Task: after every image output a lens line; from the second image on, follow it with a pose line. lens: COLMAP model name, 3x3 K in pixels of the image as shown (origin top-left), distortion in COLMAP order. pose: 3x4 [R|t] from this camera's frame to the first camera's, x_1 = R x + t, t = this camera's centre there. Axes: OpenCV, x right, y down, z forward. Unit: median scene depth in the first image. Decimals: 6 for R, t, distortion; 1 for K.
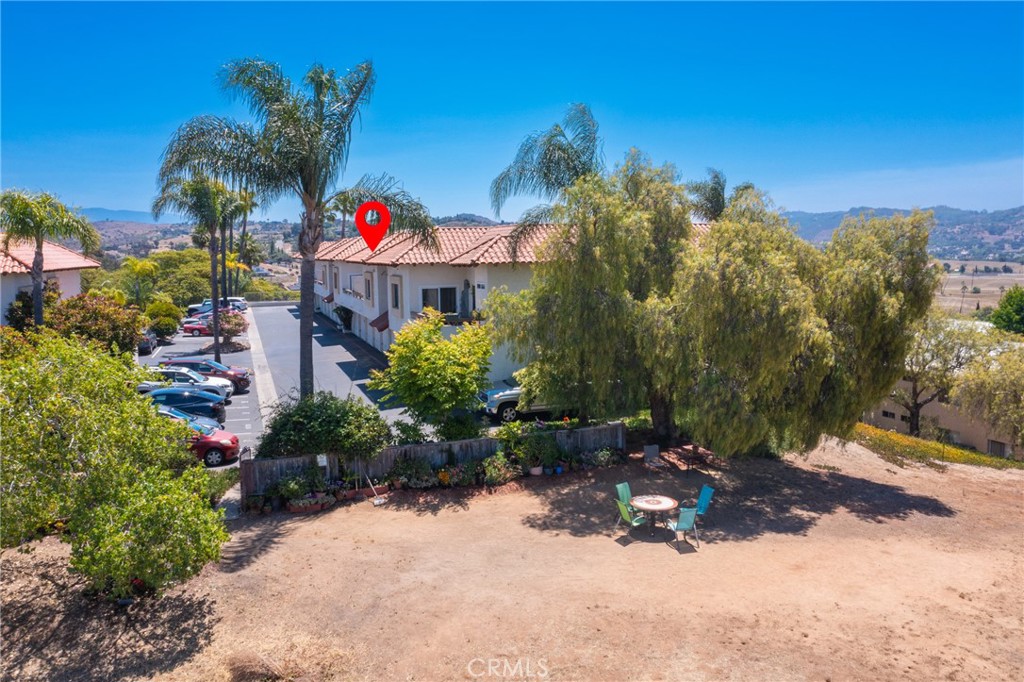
lens RADIAL K [[806.4, 0, 509.5], [0, 806.4, 342.4], [0, 0, 1]] dist [-0.020449, 0.015124]
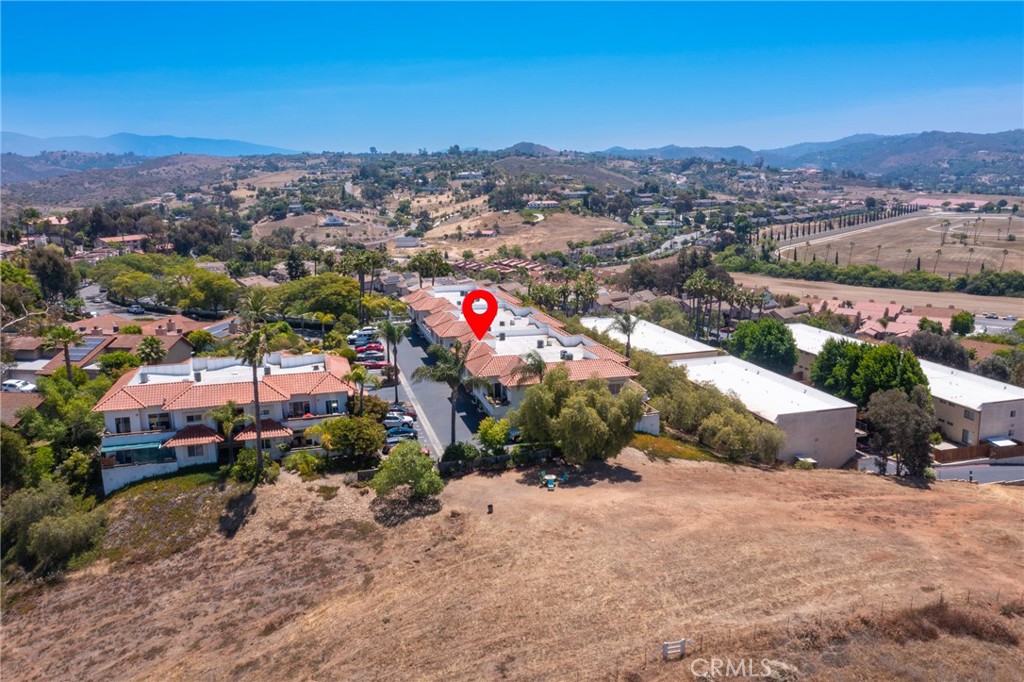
lens RADIAL K [[806.4, 0, 509.5], [0, 806.4, 342.4], [0, 0, 1]] dist [-0.020449, 0.015124]
pose [[0.997315, 0.009280, -0.072643, 0.230815], [-0.002342, 0.995473, 0.095013, -0.700441], [0.073196, -0.094588, 0.992822, -2.401280]]
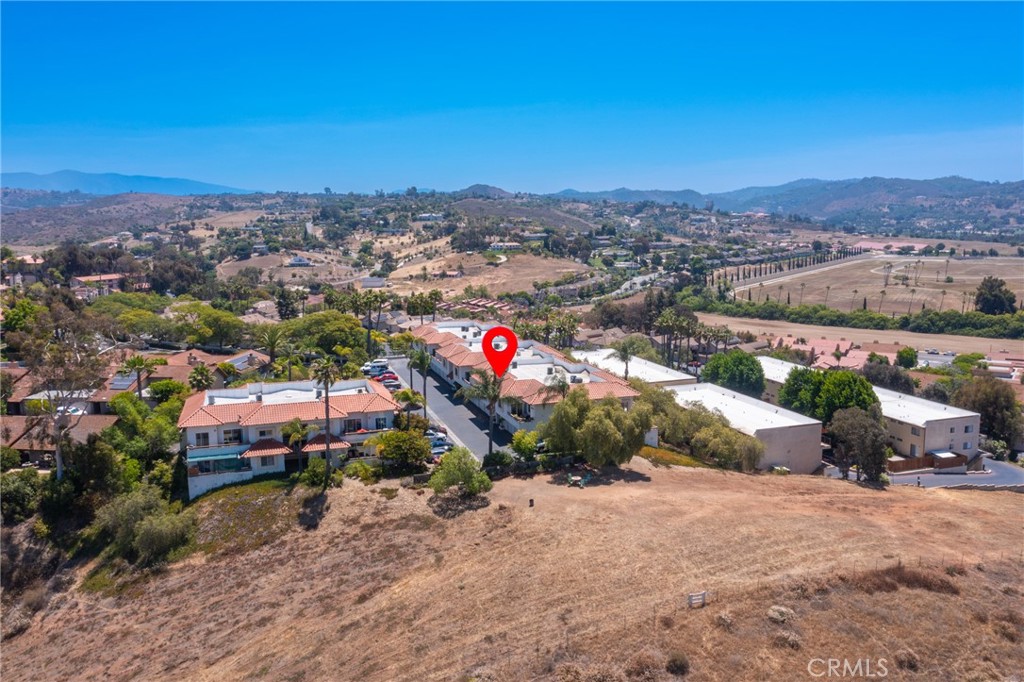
lens RADIAL K [[811.6, 0, 512.0], [0, 811.6, 341.0], [0, 0, 1]] dist [-0.008155, 0.009816]
pose [[0.999923, 0.003752, -0.011849, -0.113329], [-0.003241, 0.999077, 0.042826, -0.675195], [0.011999, -0.042785, 0.999012, -3.112047]]
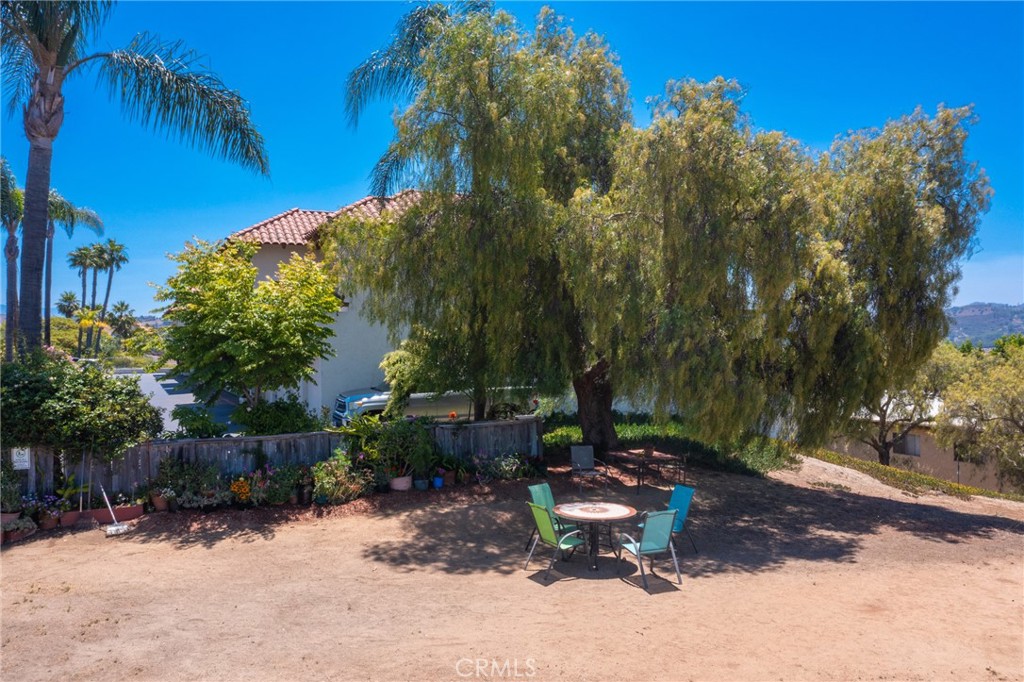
lens RADIAL K [[803.0, 0, 505.5], [0, 803.0, 338.0], [0, 0, 1]] dist [-0.015278, 0.004111]
pose [[0.994438, 0.006424, 0.105127, 0.050132], [0.007275, 0.991565, -0.129409, 0.135503], [-0.105072, 0.129454, 0.986003, 0.386450]]
